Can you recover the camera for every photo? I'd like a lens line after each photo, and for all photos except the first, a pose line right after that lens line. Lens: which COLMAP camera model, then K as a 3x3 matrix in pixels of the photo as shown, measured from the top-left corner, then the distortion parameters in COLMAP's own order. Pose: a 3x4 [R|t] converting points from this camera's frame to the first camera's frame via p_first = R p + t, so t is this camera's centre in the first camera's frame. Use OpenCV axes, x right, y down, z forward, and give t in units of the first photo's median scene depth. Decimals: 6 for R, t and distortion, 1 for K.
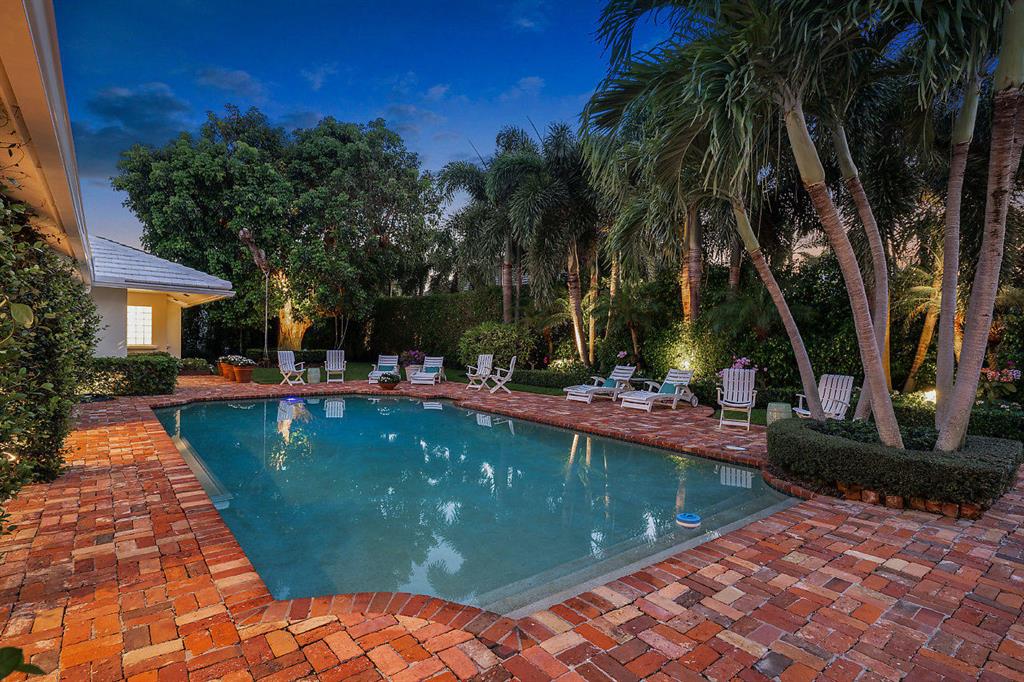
lens RADIAL K [[516.5, 0, 512.0], [0, 516.5, 341.0], [0, 0, 1]] dist [0.001814, 0.000461]
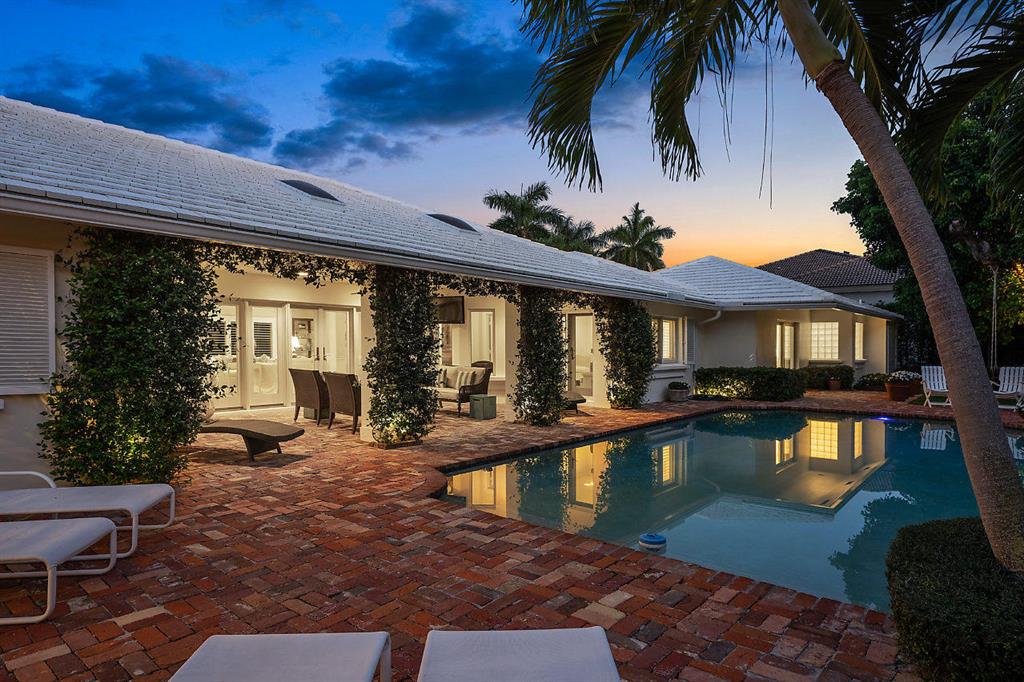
lens RADIAL K [[585.4, 0, 512.0], [0, 585.4, 341.0], [0, 0, 1]] dist [-0.000318, -0.000269]
pose [[0.196915, -0.031164, -0.979925, 1.675023], [-0.001960, 0.999480, -0.032180, 0.050337], [0.980419, 0.008258, 0.196751, 0.712120]]
